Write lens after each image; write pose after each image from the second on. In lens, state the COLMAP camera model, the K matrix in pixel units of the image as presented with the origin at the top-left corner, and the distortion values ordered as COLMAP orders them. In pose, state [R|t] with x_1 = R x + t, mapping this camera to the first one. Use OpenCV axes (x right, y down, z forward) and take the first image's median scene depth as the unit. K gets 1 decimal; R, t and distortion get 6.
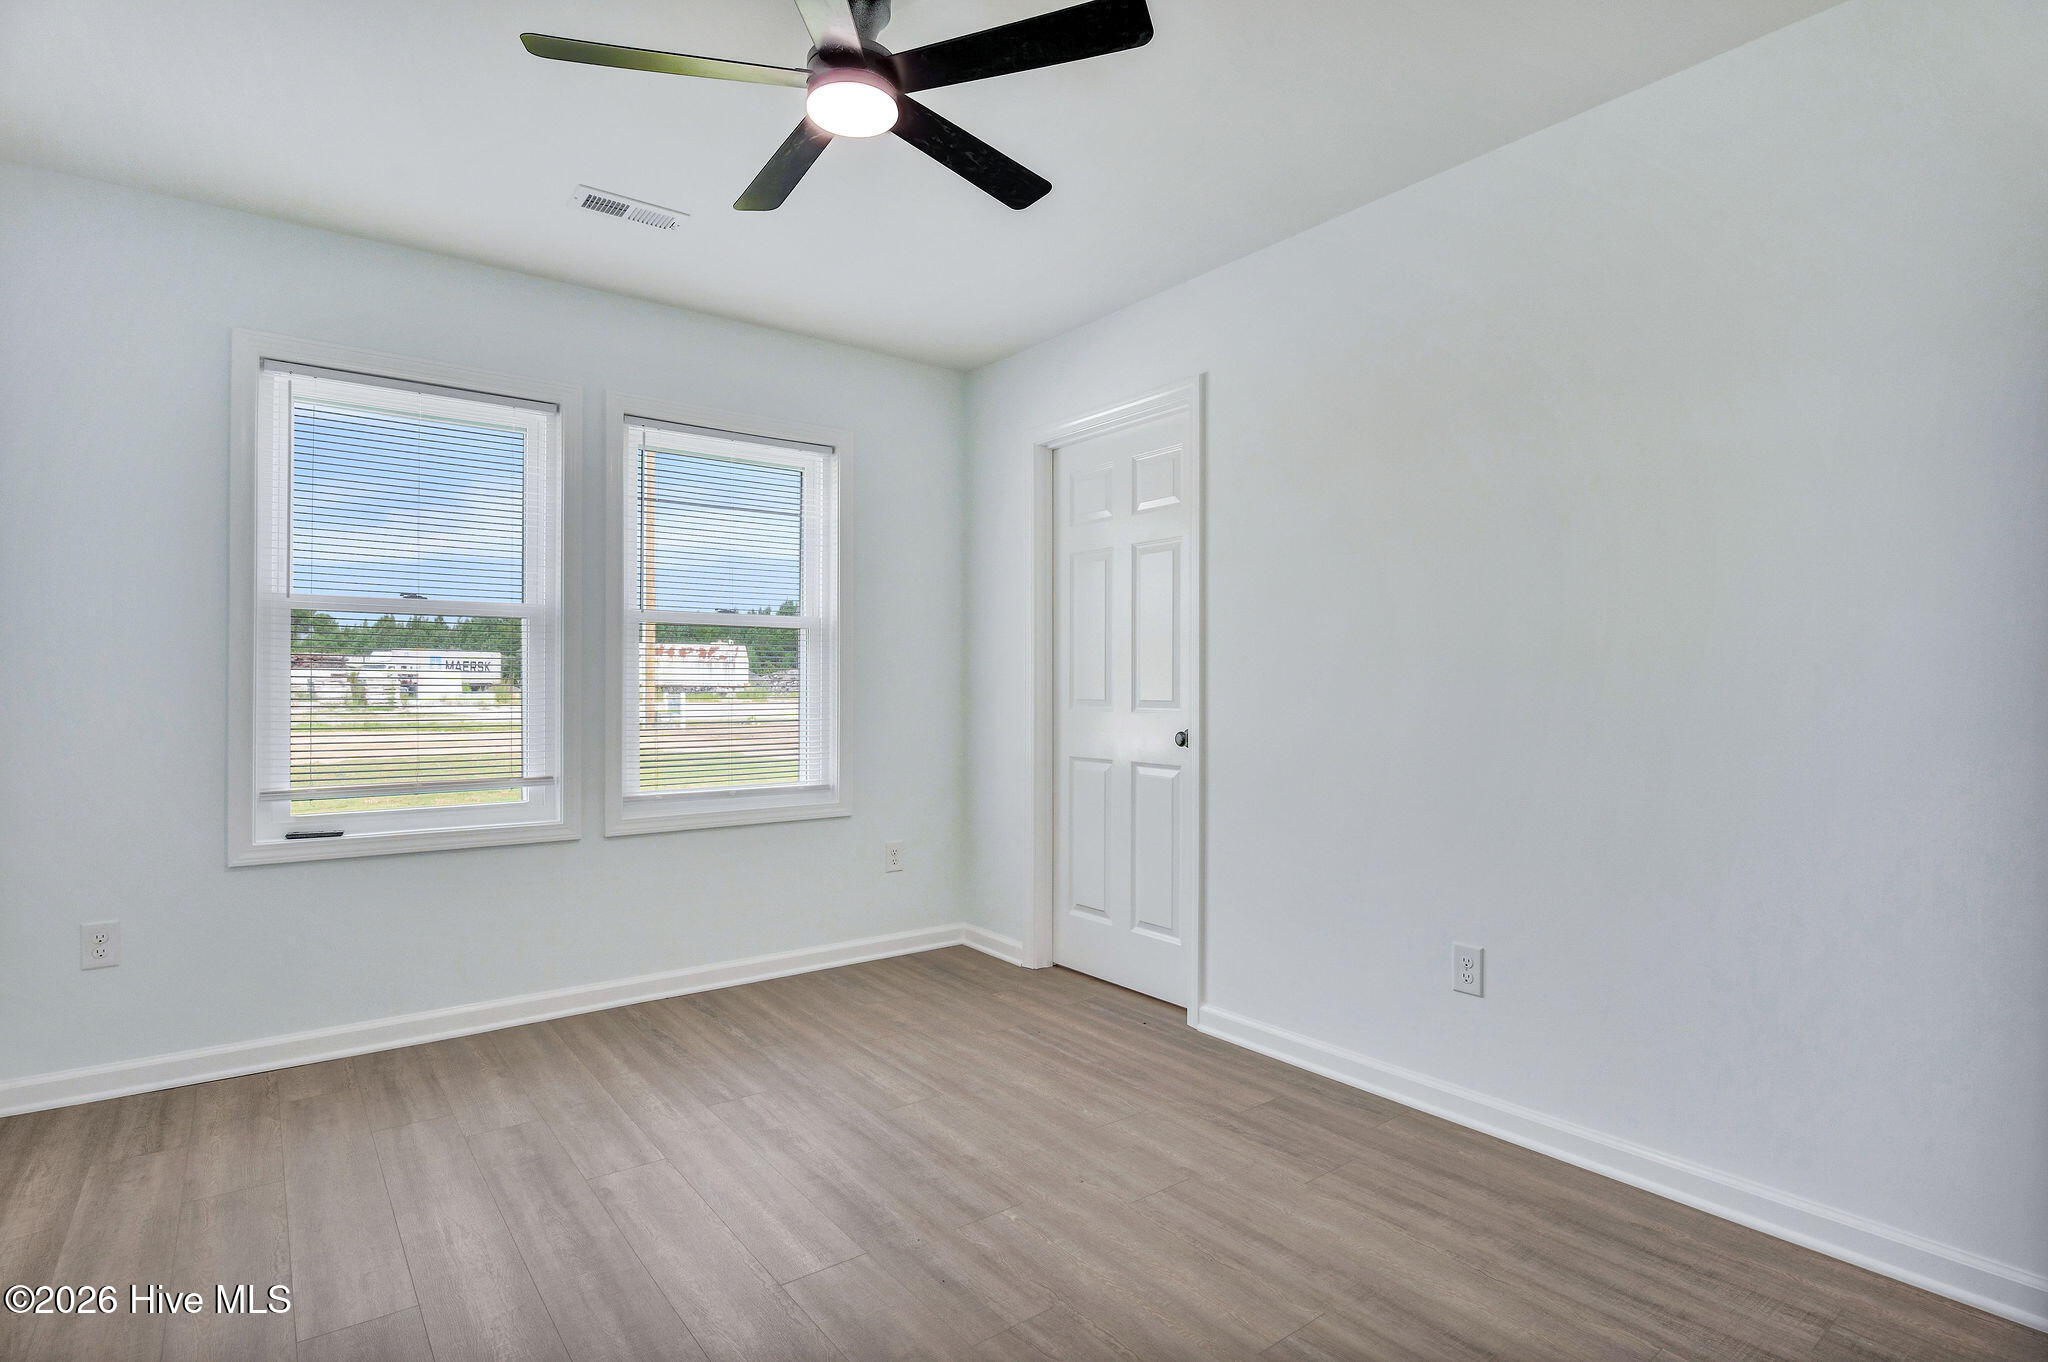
lens RADIAL K [[1004.1, 0, 1029.9], [0, 1004.1, 702.9], [0, 0, 1]] dist [-0.020684, 0.000681]
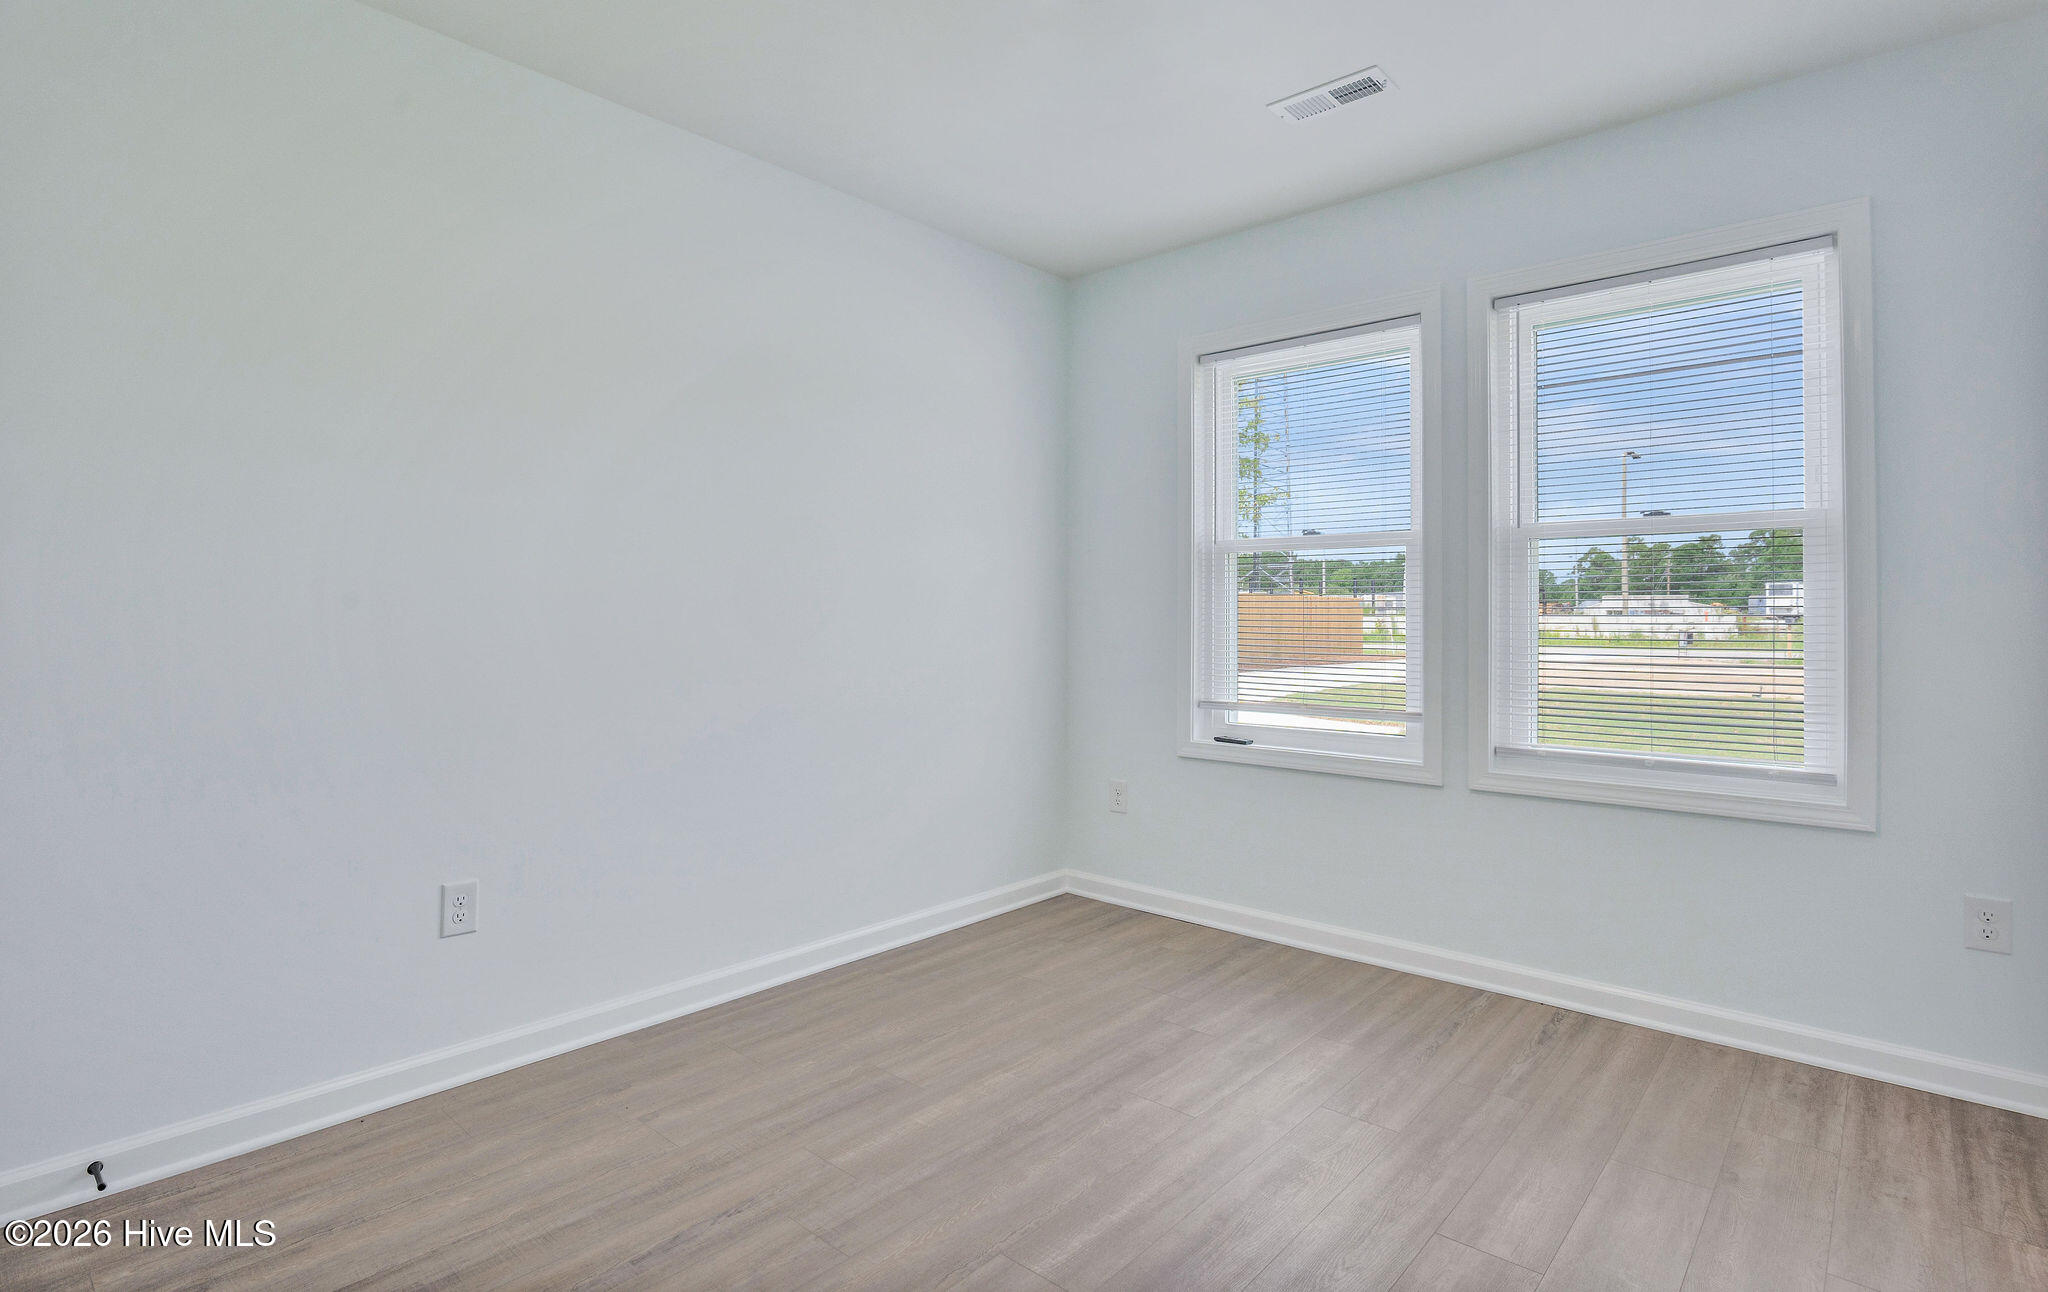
lens RADIAL K [[1027.6, 0, 1024.0], [0, 1027.6, 646.0], [0, 0, 1]] dist [-0.024178, -0.000195]
pose [[0.169529, 0.033044, -0.984971, 0.404805], [-0.011013, 0.999439, 0.031634, -0.015342], [0.985464, 0.005485, 0.169798, 0.495021]]
